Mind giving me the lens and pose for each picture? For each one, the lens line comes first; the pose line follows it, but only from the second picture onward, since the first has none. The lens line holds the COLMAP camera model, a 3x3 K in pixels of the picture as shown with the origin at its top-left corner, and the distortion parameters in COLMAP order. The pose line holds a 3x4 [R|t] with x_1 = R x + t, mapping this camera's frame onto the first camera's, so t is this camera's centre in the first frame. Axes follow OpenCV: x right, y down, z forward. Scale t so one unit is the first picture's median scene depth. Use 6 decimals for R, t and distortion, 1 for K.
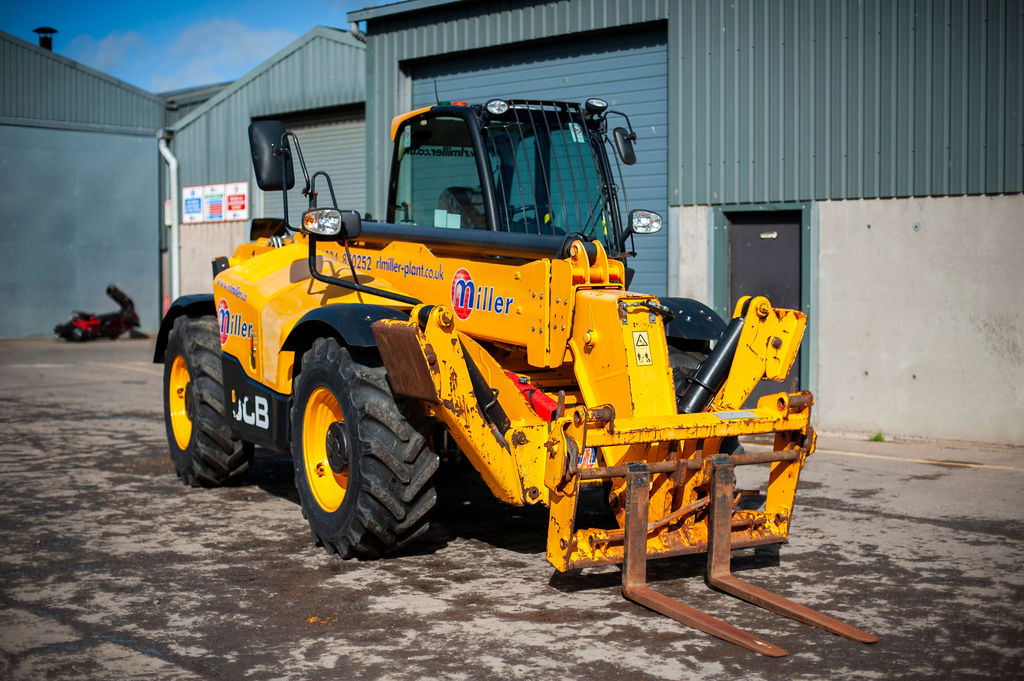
lens RADIAL K [[1491.4, 0, 512.0], [0, 1491.4, 340.5], [0, 0, 1]] dist [-0.114411, 0.090246]
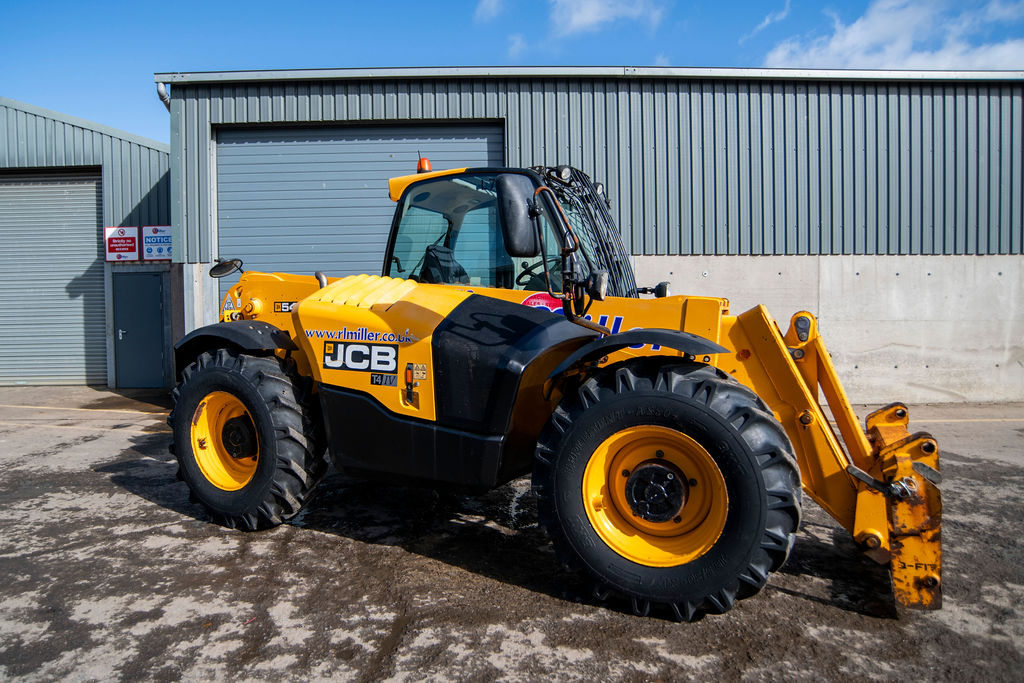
lens RADIAL K [[659.9, 0, 463.9], [0, 659.9, 330.8], [0, 0, 1]] dist [-0.091464, 0.045318]
pose [[0.708236, -0.034602, 0.705127, -0.393885], [0.041030, 0.999127, 0.007819, -0.031646], [-0.704783, 0.023394, 0.709038, 0.679325]]
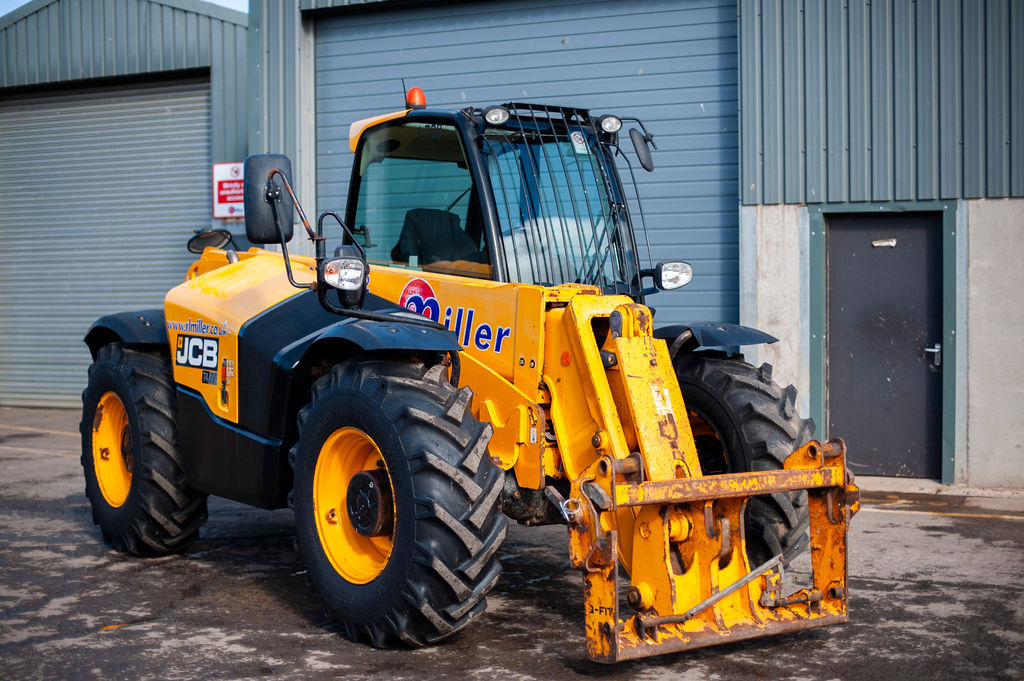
lens RADIAL K [[1538.2, 0, 514.8], [0, 1538.2, 356.3], [0, 0, 1]] dist [-0.127830, 0.138185]
pose [[0.948752, -0.018619, 0.315473, -0.293105], [0.019202, 0.999815, 0.001261, -0.016504], [-0.315438, 0.004862, 0.948934, 0.313207]]
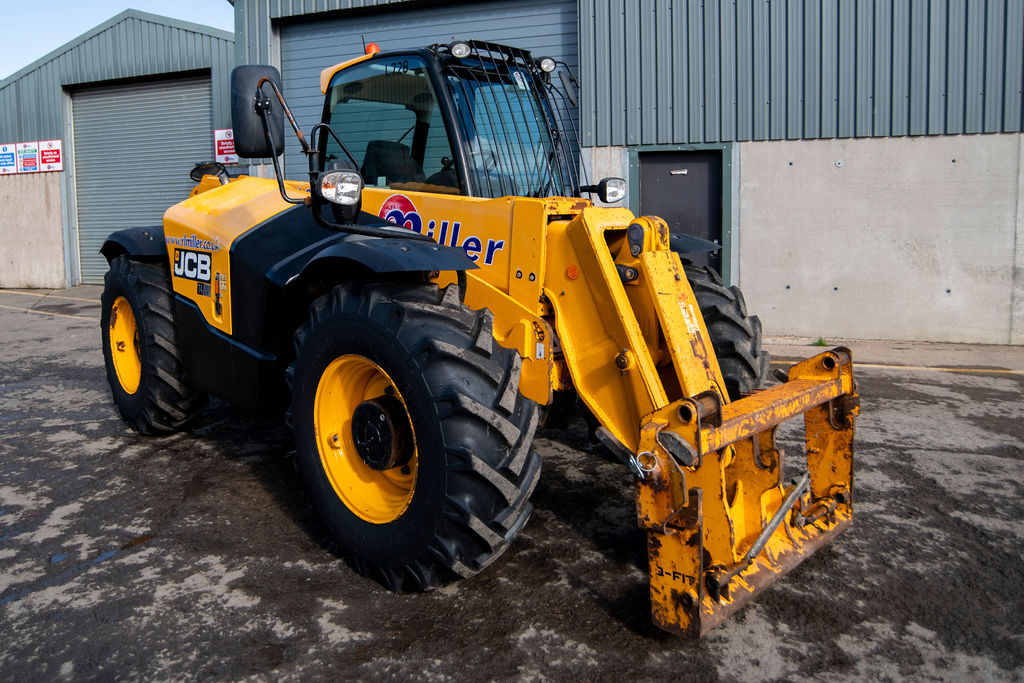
lens RADIAL K [[746.4, 0, 461.4], [0, 746.4, 269.2], [0, 0, 1]] dist [-0.107513, 0.067423]
pose [[0.904169, -0.050301, 0.424203, -0.251719], [0.035258, 0.998442, 0.043243, -0.027499], [-0.425717, -0.024143, 0.904534, 0.587140]]
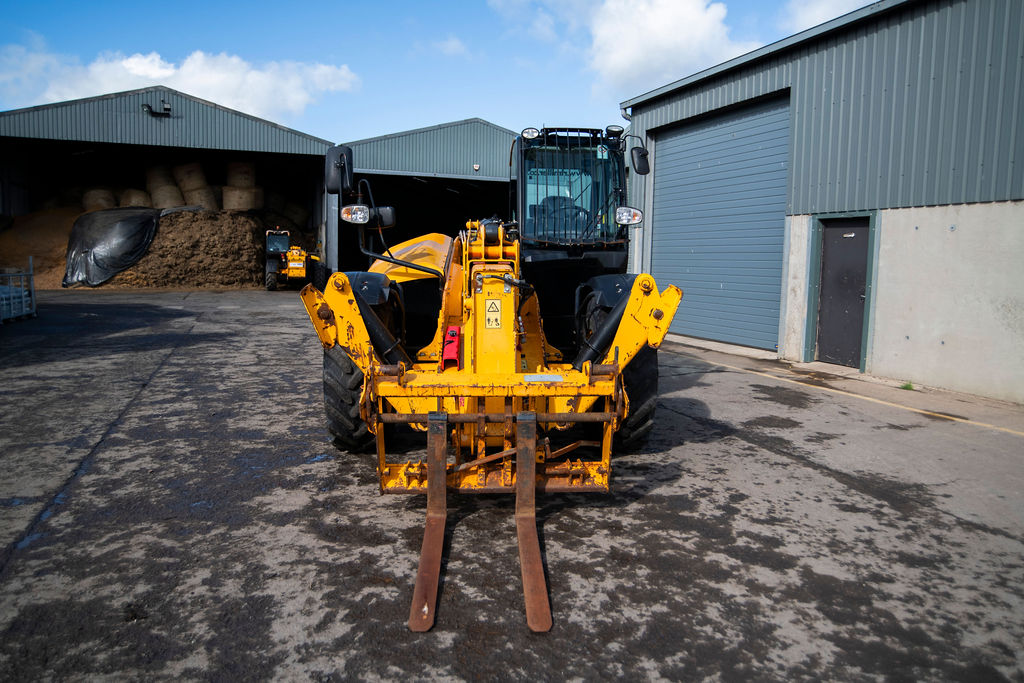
lens RADIAL K [[721.9, 0, 506.1], [0, 721.9, 337.9], [0, 0, 1]] dist [-0.077855, 0.039086]
pose [[0.899825, 0.063337, -0.431628, 0.190510], [-0.037023, 0.996922, 0.069107, -0.008682], [0.434677, -0.046204, 0.899401, 0.267103]]
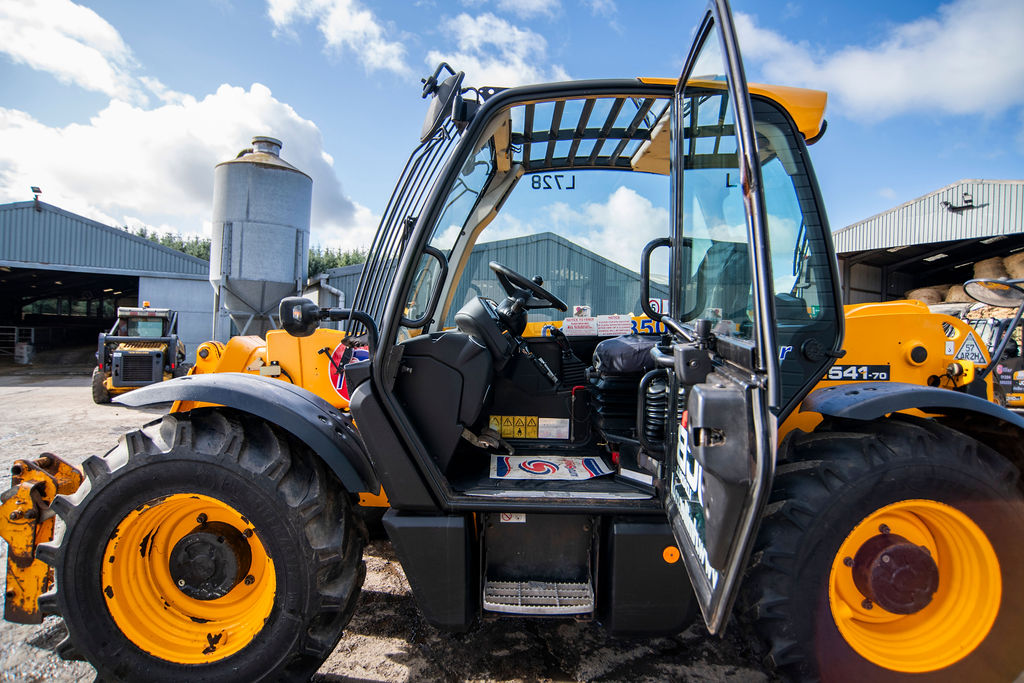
lens RADIAL K [[519.1, 0, 507.8], [0, 519.1, 335.6], [0, 0, 1]] dist [-0.100021, 0.046036]
pose [[-0.294181, -0.005320, -0.955735, 0.081204], [-0.068334, 0.997542, 0.015481, -0.047715], [0.953304, 0.069864, -0.293822, 0.968293]]
